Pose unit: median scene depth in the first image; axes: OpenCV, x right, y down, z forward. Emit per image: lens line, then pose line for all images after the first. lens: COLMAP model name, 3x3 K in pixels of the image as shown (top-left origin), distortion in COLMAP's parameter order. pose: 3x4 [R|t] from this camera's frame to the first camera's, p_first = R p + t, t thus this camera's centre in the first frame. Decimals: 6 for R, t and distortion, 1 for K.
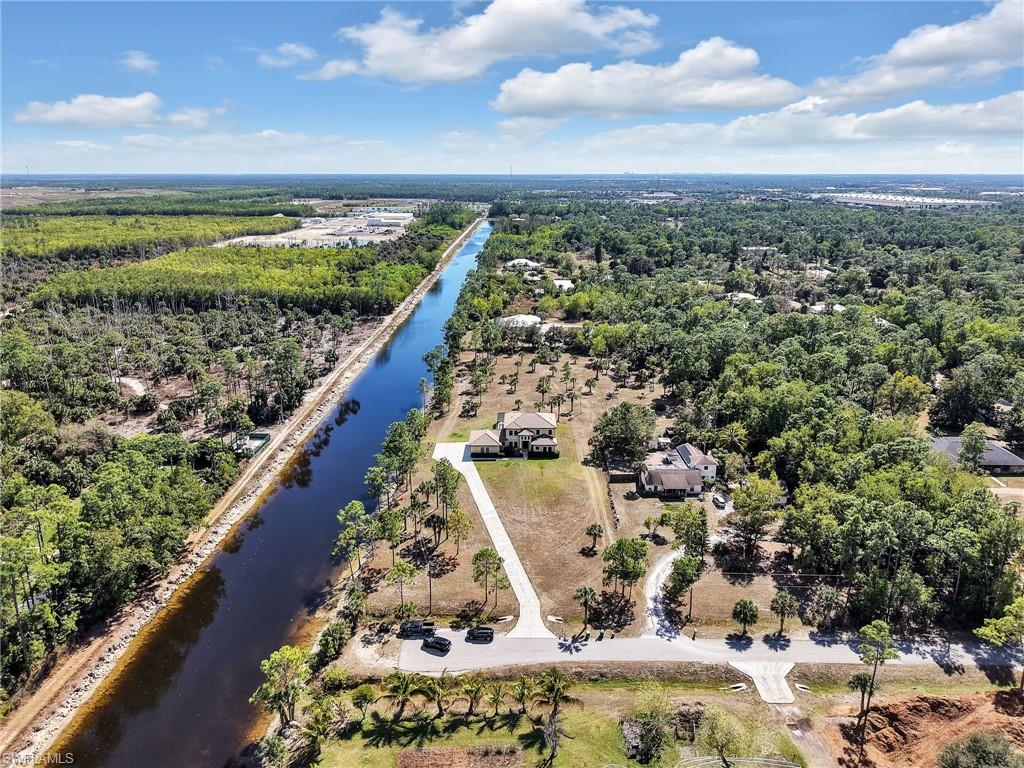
lens RADIAL K [[548.9, 0, 518.2], [0, 548.9, 383.9], [0, 0, 1]] dist [0.002285, 0.000048]
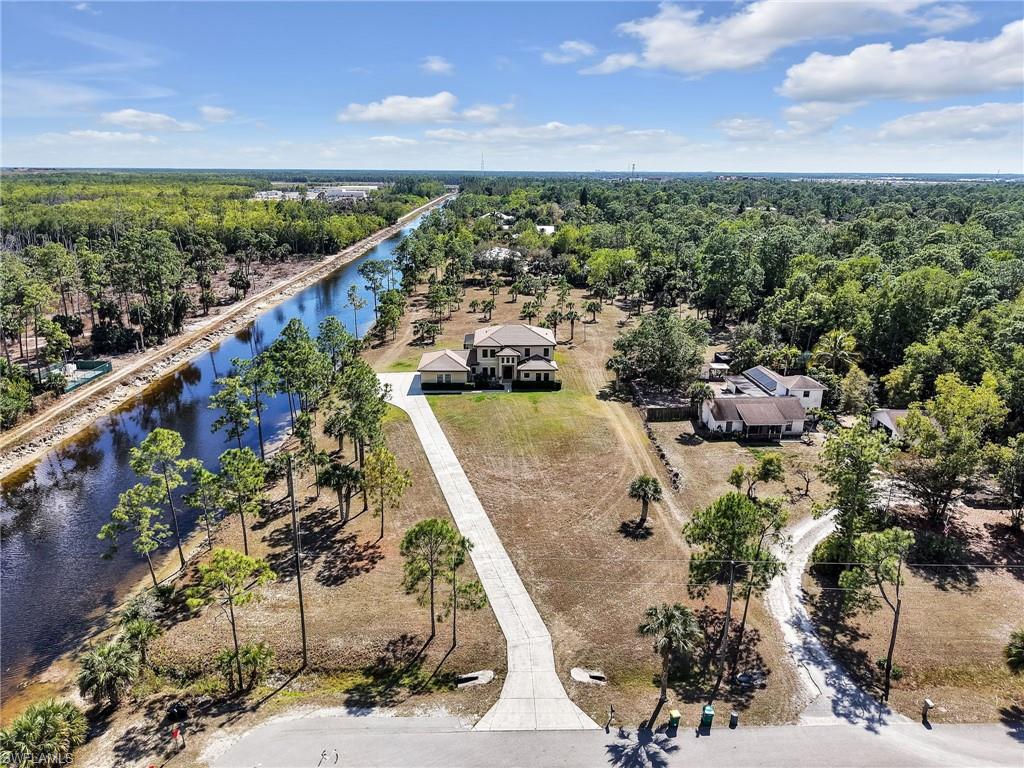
lens RADIAL K [[545.2, 0, 512.0], [0, 545.2, 380.5], [0, 0, 1]] dist [-0.004385, 0.000898]
pose [[0.999222, -0.001954, 0.039389, -0.007811], [0.002169, 0.999983, -0.005439, 0.142571], [-0.039377, 0.005520, 0.999209, 0.416091]]
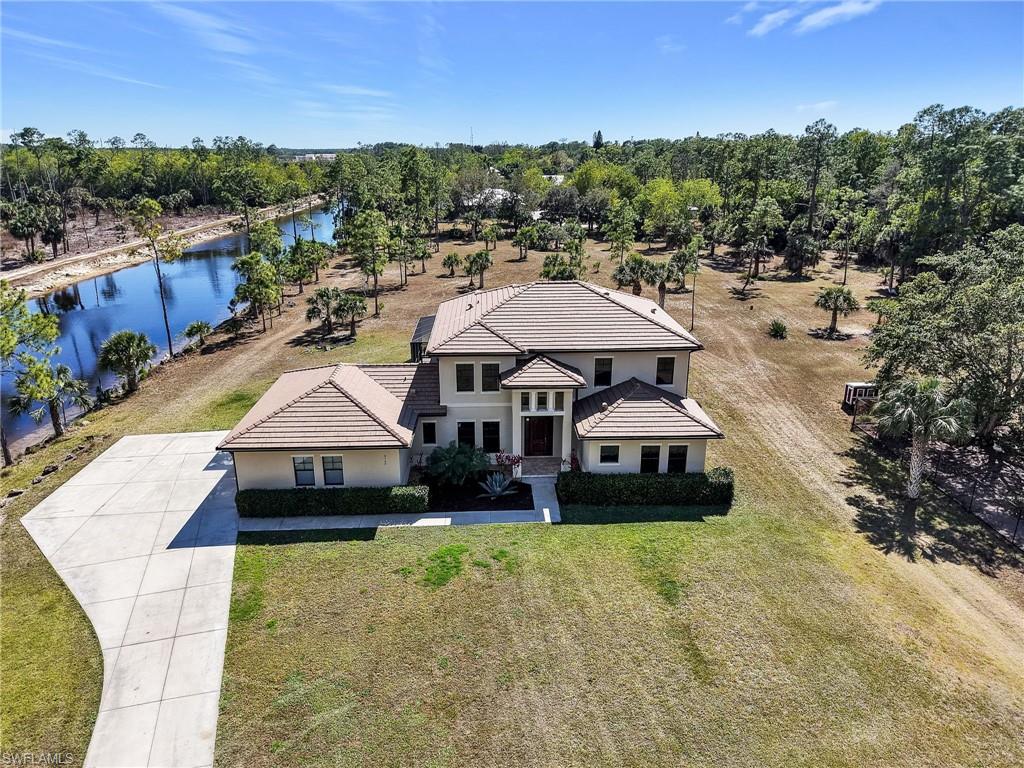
lens RADIAL K [[545.2, 0, 512.0], [0, 545.2, 380.5], [0, 0, 1]] dist [-0.004385, 0.000898]
pose [[0.998488, -0.014885, 0.052910, -0.007832], [0.013704, 0.999650, 0.022615, 0.098788], [-0.053229, -0.021856, 0.998343, 0.923366]]
